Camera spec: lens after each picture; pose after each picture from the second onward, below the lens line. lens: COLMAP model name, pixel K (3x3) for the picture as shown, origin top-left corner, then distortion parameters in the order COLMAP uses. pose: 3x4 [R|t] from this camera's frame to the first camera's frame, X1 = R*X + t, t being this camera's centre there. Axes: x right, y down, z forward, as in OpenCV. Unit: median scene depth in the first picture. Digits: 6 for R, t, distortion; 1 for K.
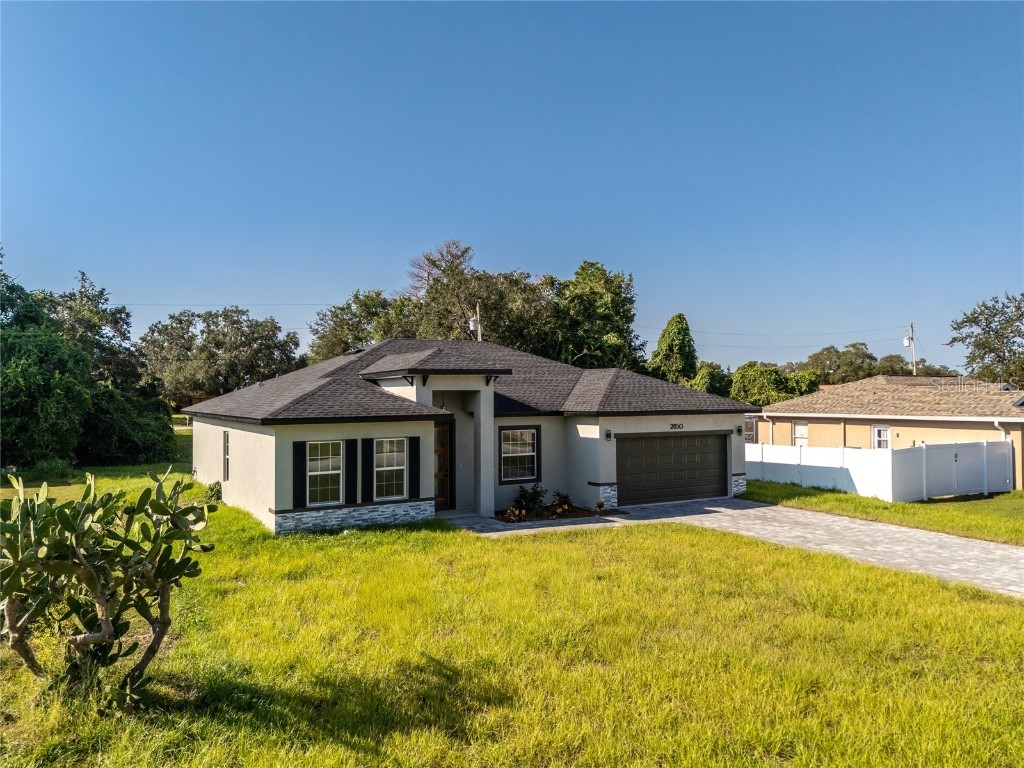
lens RADIAL K [[751.3, 0, 512.0], [0, 751.3, 384.0], [0, 0, 1]] dist [0.137100, -0.188700]
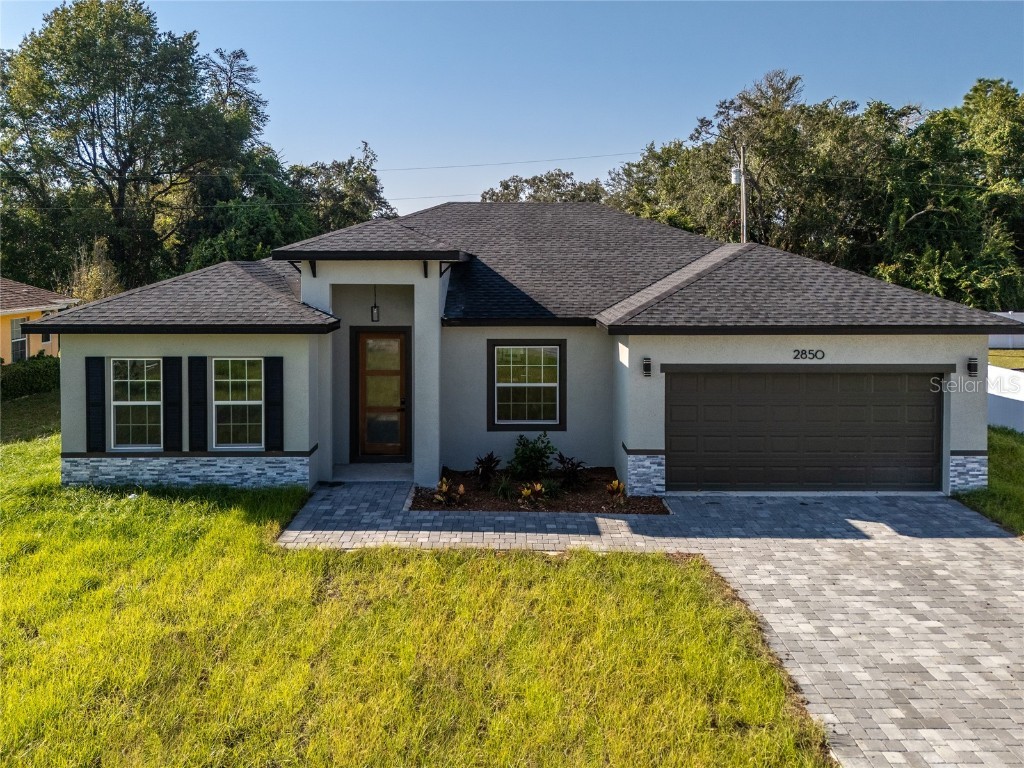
lens RADIAL K [[783.4, 0, 515.2], [0, 783.4, 297.1], [0, 0, 1]] dist [0.044710, -0.005431]
pose [[0.871460, 0.031198, -0.489472, 0.321990], [0.000339, 0.997936, 0.064210, -0.020794], [0.490466, -0.056123, 0.869652, 0.438688]]
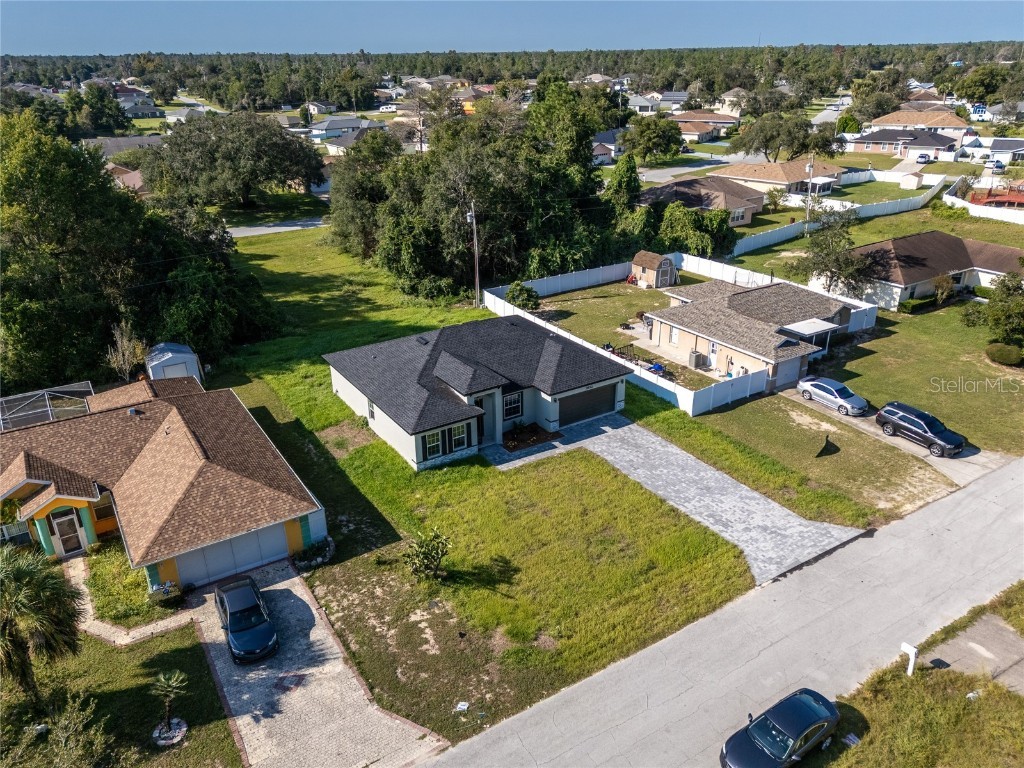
lens RADIAL K [[751.3, 0, 512.0], [0, 751.3, 384.0], [0, 0, 1]] dist [0.137100, -0.188700]
pose [[0.999166, -0.019160, 0.036059, -0.066121], [0.002616, 0.911301, 0.411732, -0.821821], [-0.040749, -0.411294, 0.910591, -0.866107]]
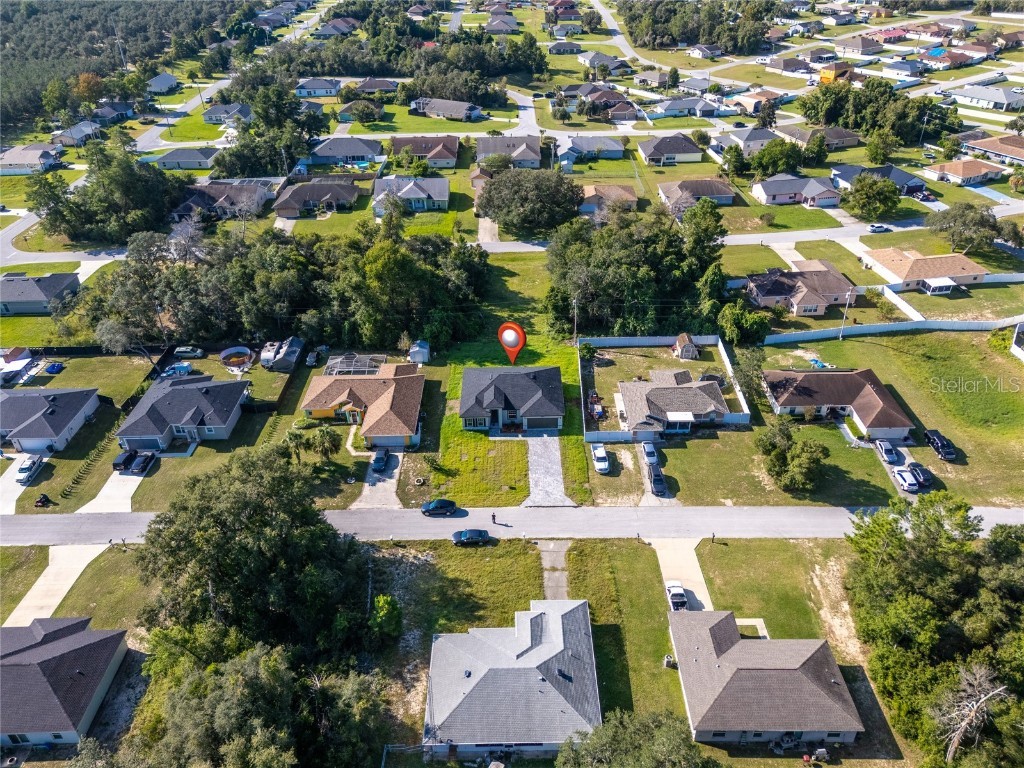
lens RADIAL K [[751.3, 0, 512.0], [0, 751.3, 384.0], [0, 0, 1]] dist [0.137100, -0.188700]
pose [[0.867344, 0.267426, -0.419760, 2.096196], [0.013724, 0.830211, 0.557280, -2.924247], [0.497520, -0.489114, 0.716408, -2.543554]]
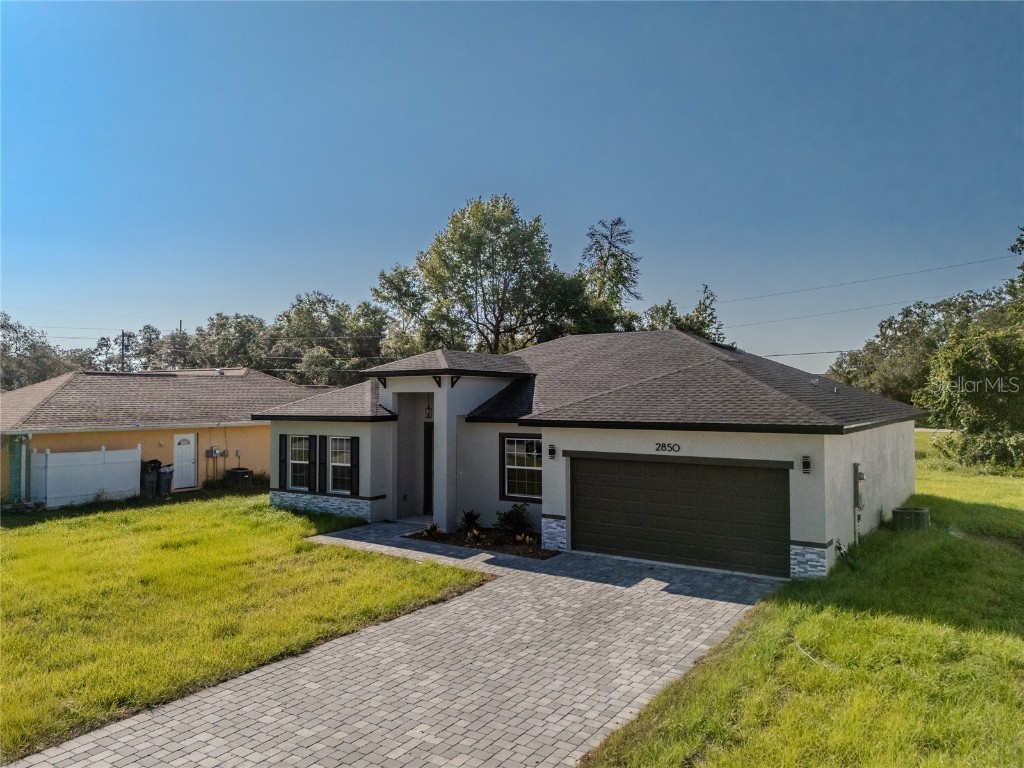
lens RADIAL K [[751.3, 0, 512.0], [0, 751.3, 384.0], [0, 0, 1]] dist [0.137100, -0.188700]
pose [[0.434492, -0.009827, -0.900622, 0.777535], [0.011715, 0.999918, -0.005259, 0.003787], [0.900599, -0.008265, 0.434571, 0.626469]]
